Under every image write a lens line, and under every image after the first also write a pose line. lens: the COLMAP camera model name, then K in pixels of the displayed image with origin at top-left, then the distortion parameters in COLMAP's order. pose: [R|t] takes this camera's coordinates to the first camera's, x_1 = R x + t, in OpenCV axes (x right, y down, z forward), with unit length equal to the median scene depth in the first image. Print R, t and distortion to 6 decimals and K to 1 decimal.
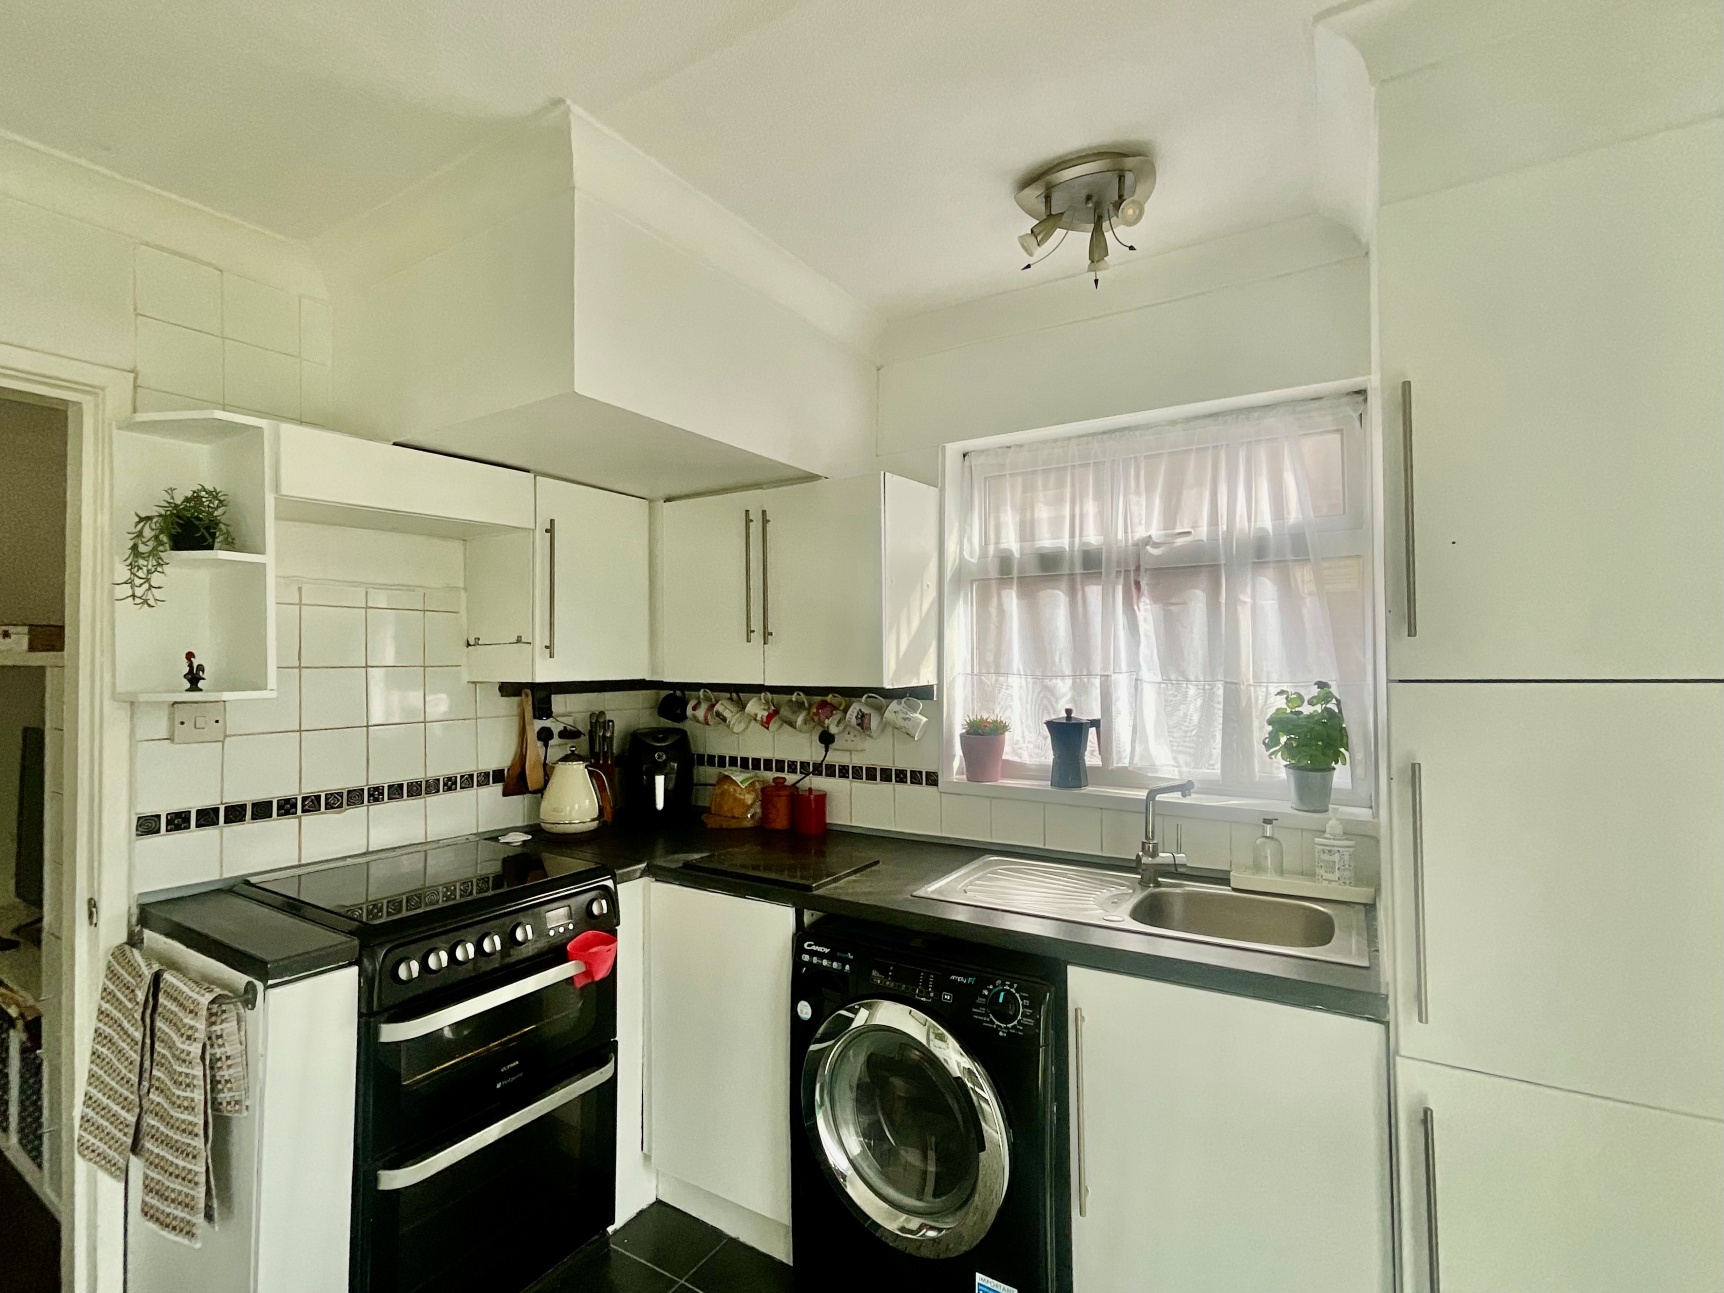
lens RADIAL K [[807.3, 0, 853.8], [0, 807.3, 647.4], [0, 0, 1]] dist [-0.002467, 0.000145]
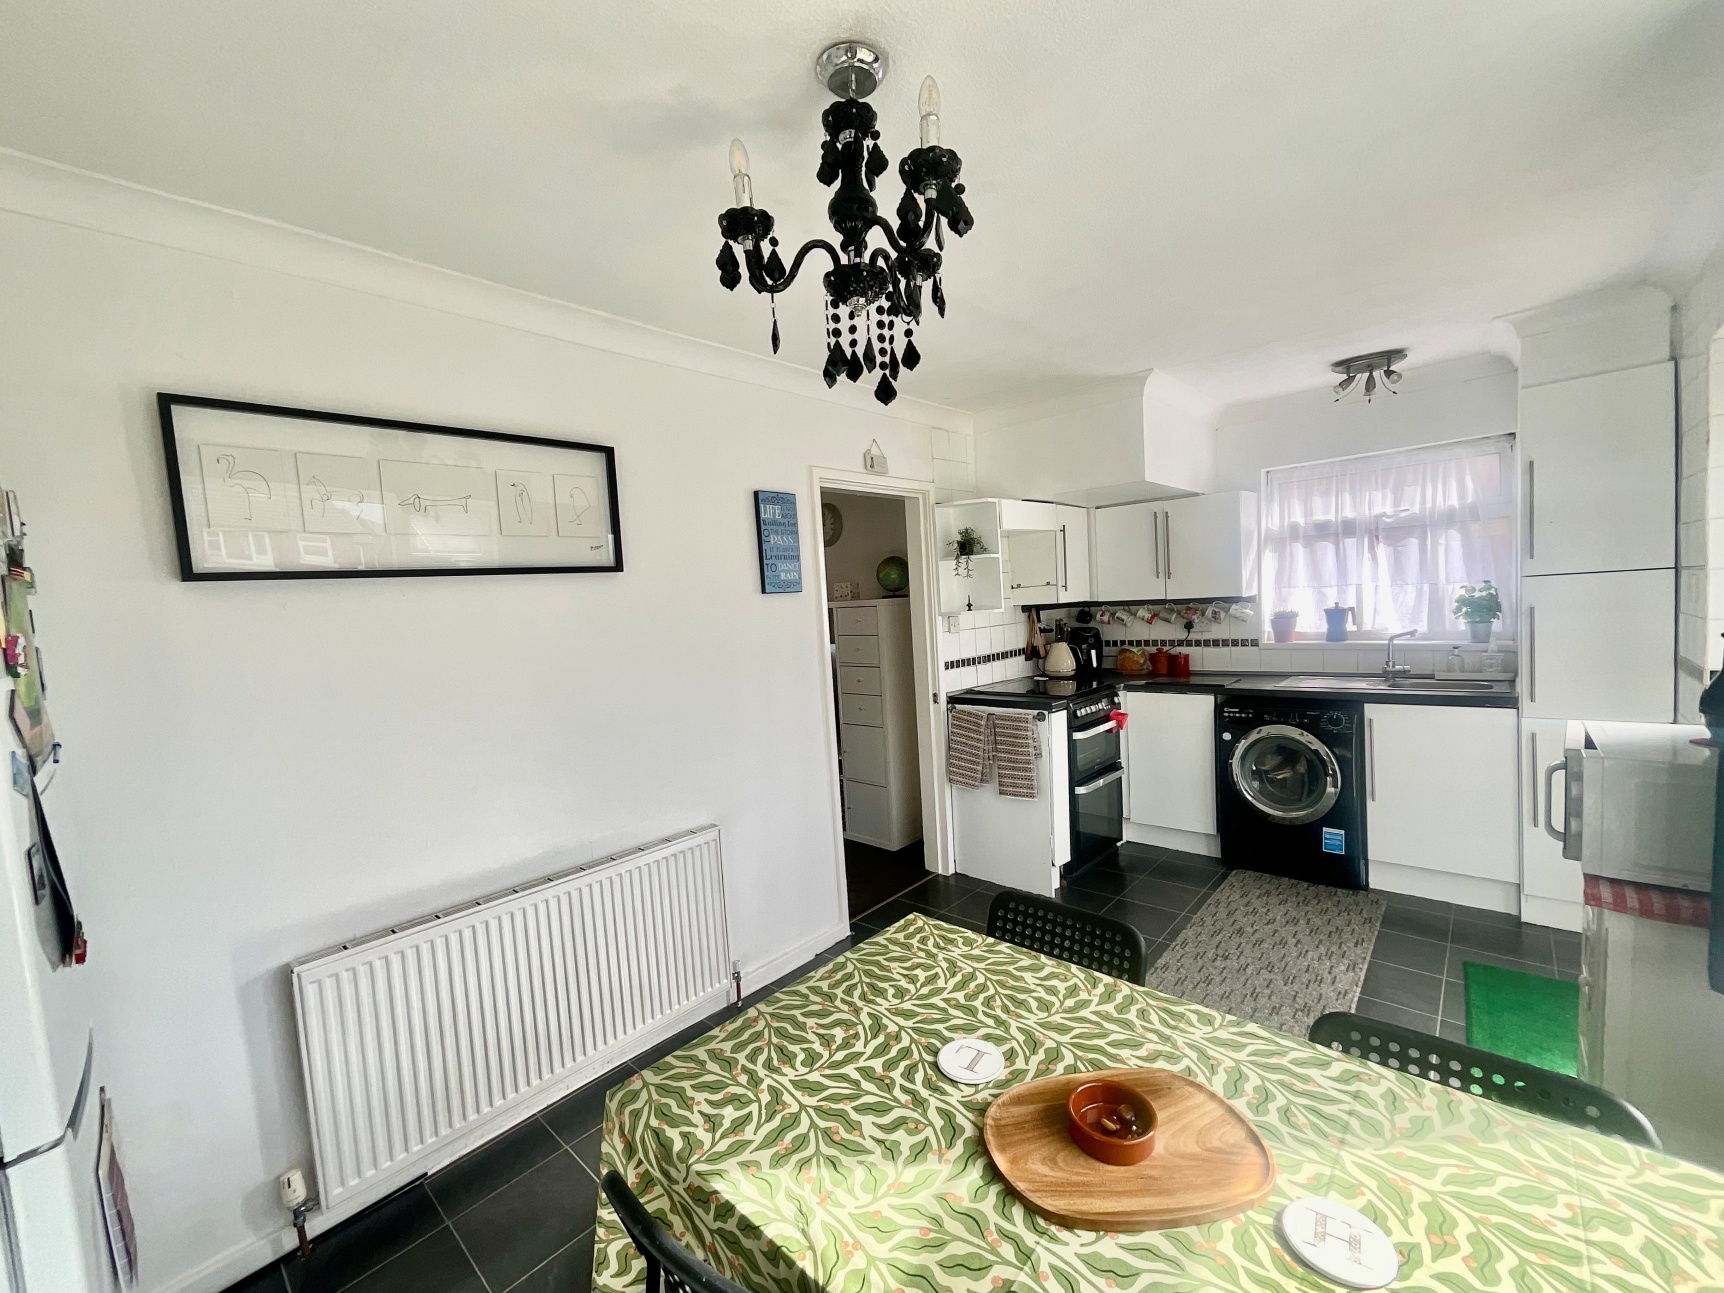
lens RADIAL K [[705.5, 0, 856.6], [0, 705.5, 647.1], [0, 0, 1]] dist [-0.018202, 0.017682]
pose [[0.981435, -0.041605, -0.187227, -0.582125], [0.057375, 0.995173, 0.079613, -0.020338], [0.183011, -0.088878, 0.979085, -0.929474]]
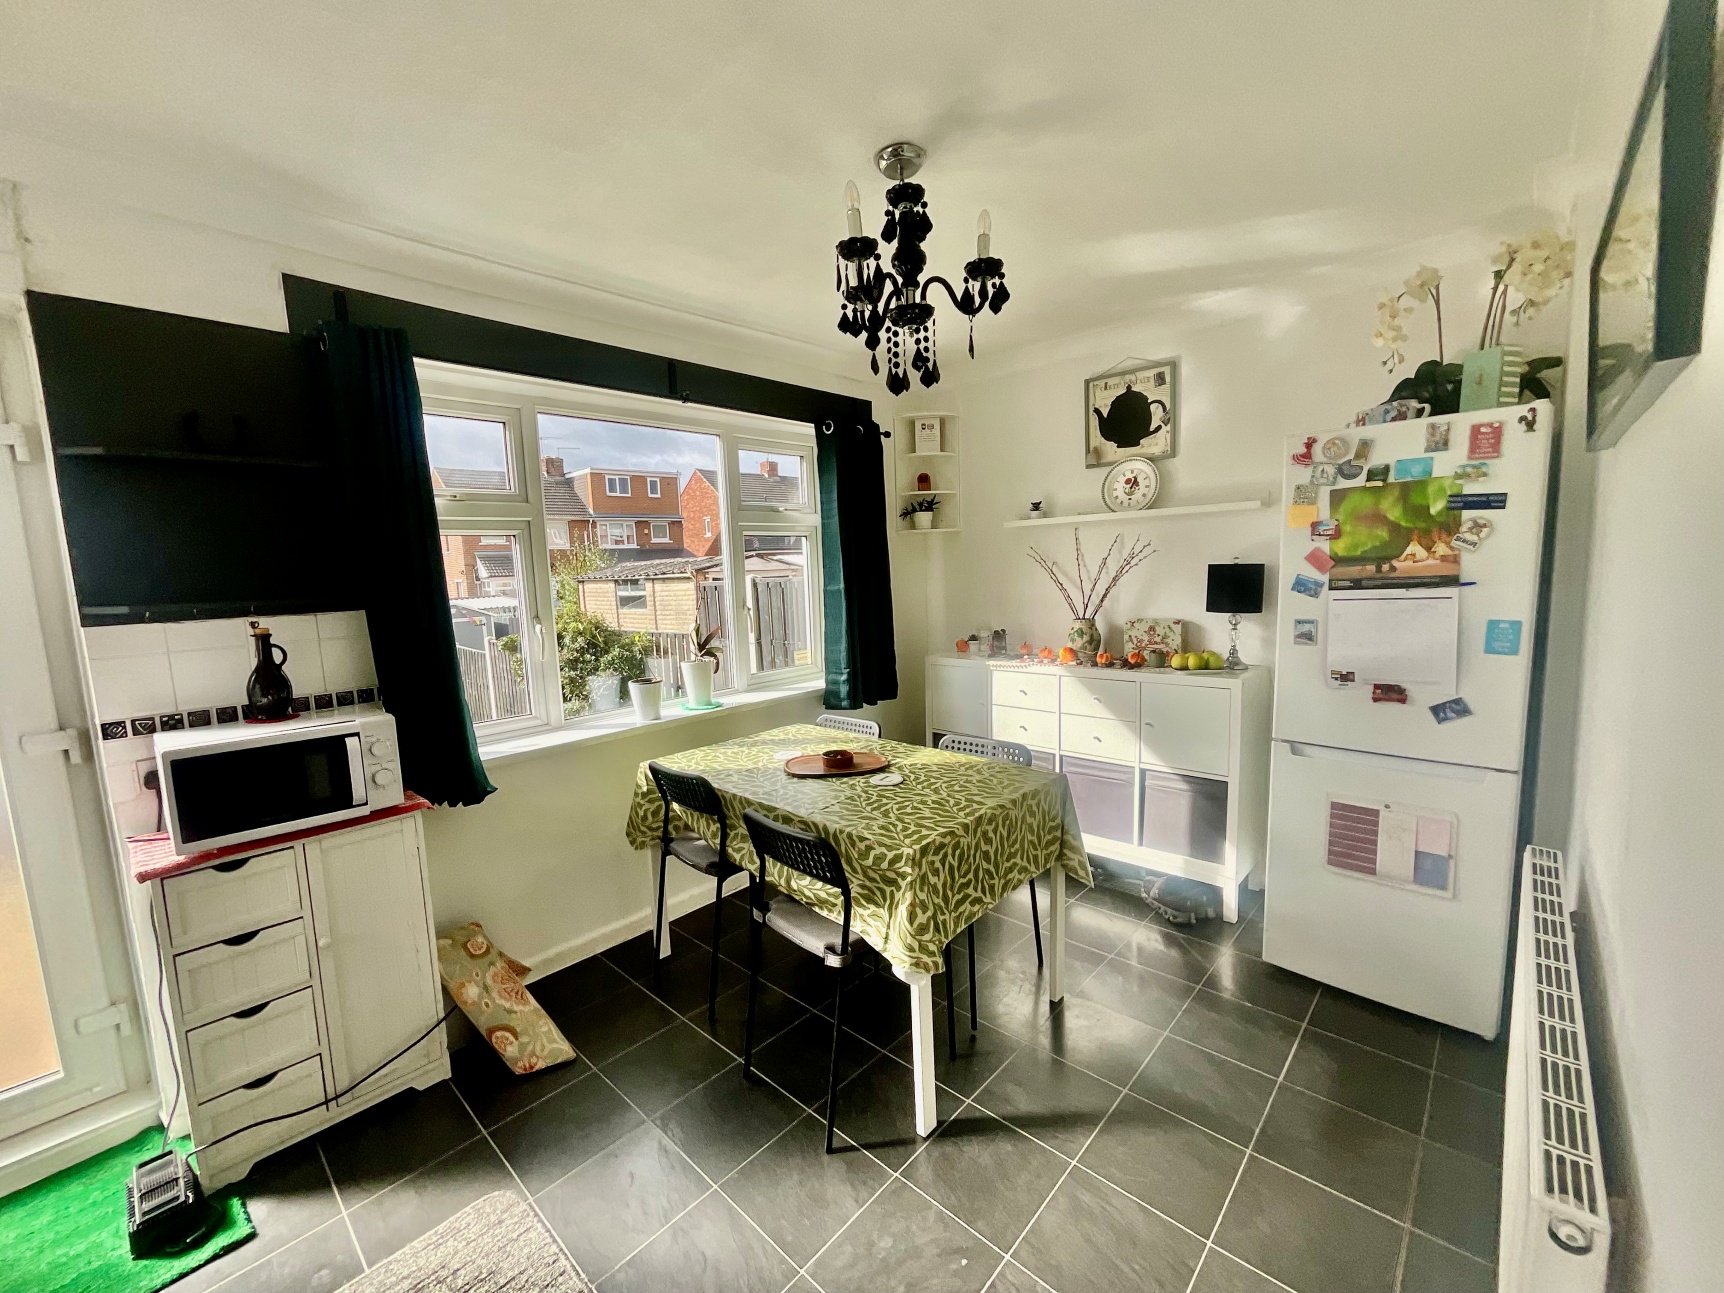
lens RADIAL K [[695.6, 0, 865.5], [0, 695.6, 641.5], [0, 0, 1]] dist [0.002124, 0.000012]
pose [[-0.982012, 0.025558, 0.187083, -0.777254], [0.043600, 0.994714, 0.092965, 0.029052], [-0.183718, 0.099449, -0.977935, 0.562371]]
